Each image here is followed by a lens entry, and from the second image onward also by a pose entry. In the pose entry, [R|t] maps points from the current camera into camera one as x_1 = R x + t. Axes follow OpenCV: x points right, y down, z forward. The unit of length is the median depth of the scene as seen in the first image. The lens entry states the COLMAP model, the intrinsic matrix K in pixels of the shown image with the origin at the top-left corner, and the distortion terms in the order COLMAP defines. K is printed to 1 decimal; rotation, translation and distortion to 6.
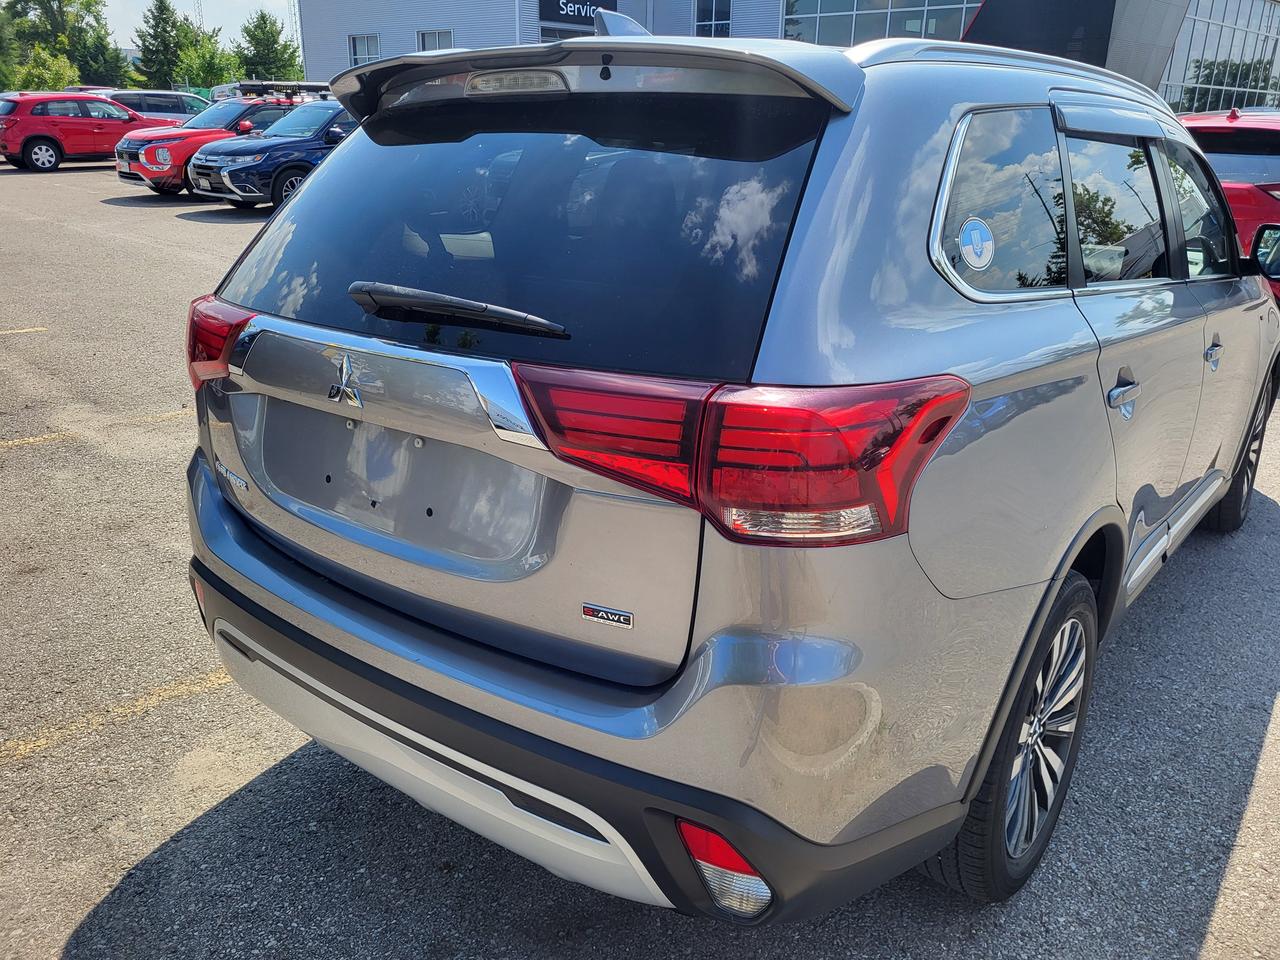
lens RADIAL K [[980.9, 0, 640.0], [0, 980.9, 480.0], [0, 0, 1]] dist [0.034106, -0.007185]
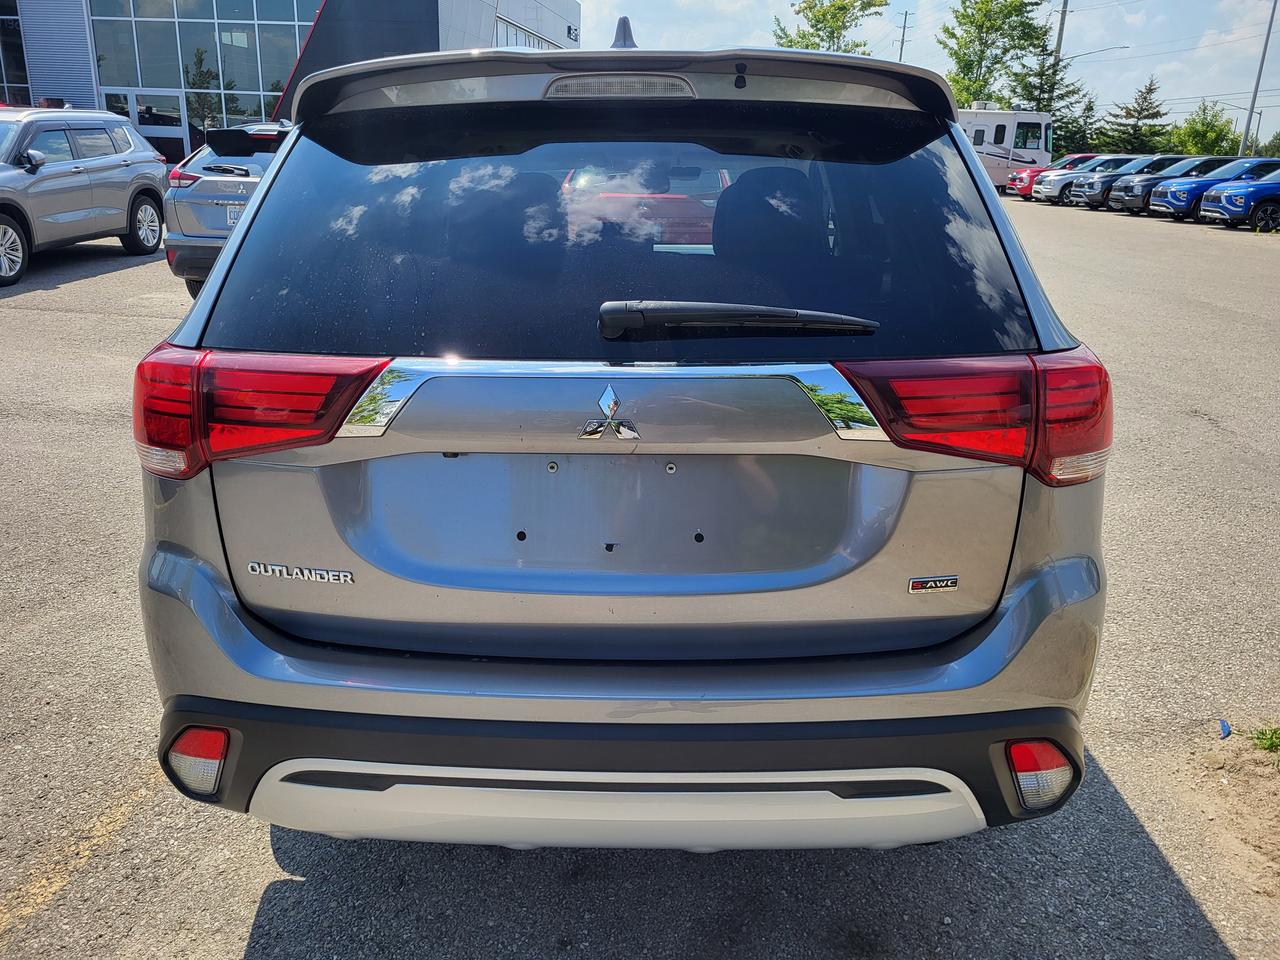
lens RADIAL K [[969.9, 0, 640.0], [0, 969.9, 480.0], [0, 0, 1]] dist [0.039848, 0.000226]
pose [[0.808733, -0.185353, 0.558207, -0.871711], [0.192177, 0.980231, 0.047059, -0.086752], [-0.555894, 0.069216, 0.828366, 0.284846]]
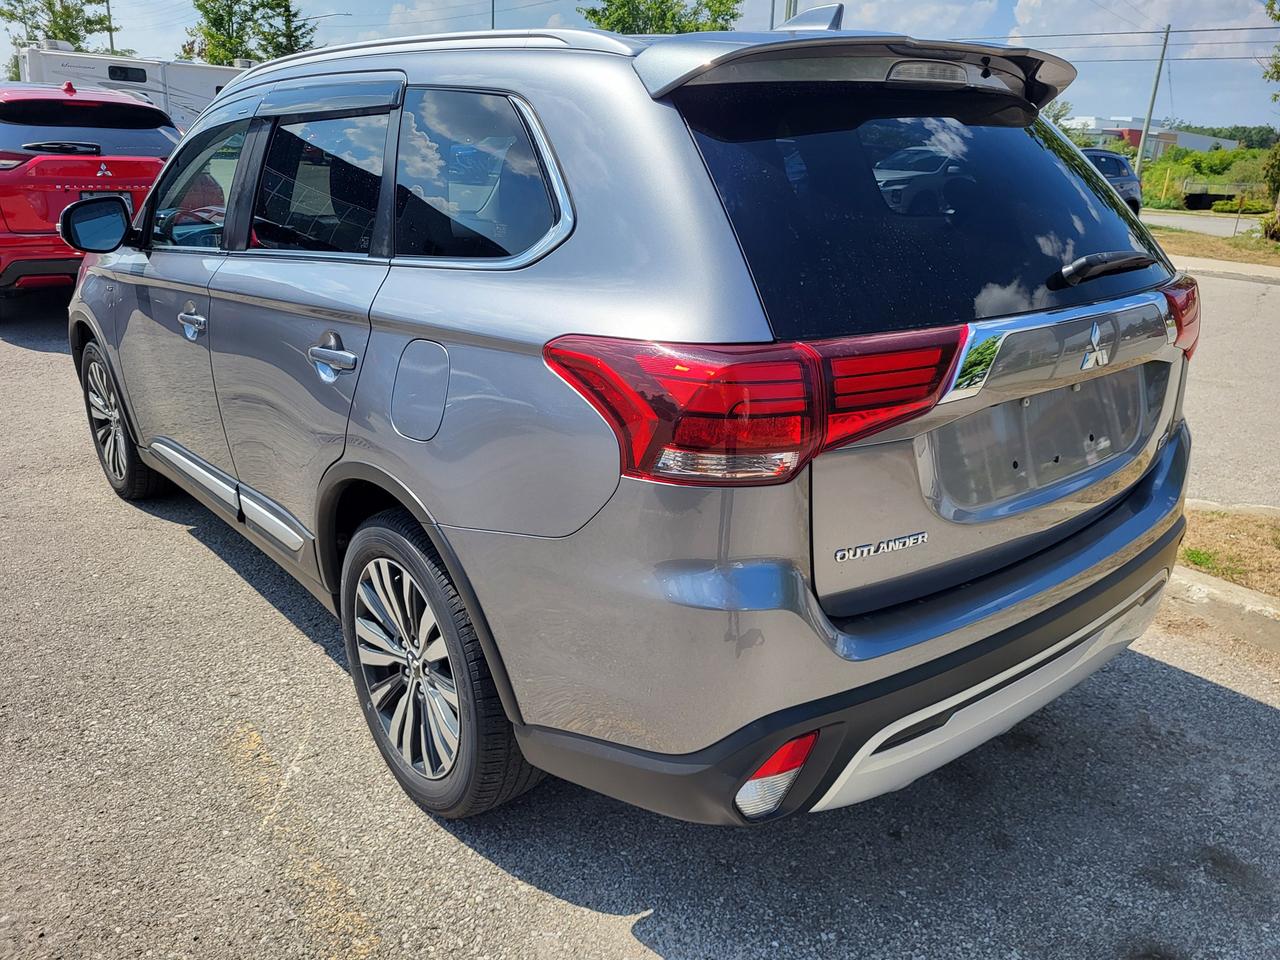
lens RADIAL K [[980.9, 0, 640.0], [0, 980.9, 480.0], [0, 0, 1]] dist [0.034106, -0.007185]
pose [[0.227264, -0.332504, 0.915310, -1.645342], [0.310853, 0.915503, 0.255392, -0.444724], [-0.922888, 0.226485, 0.311420, 1.271780]]
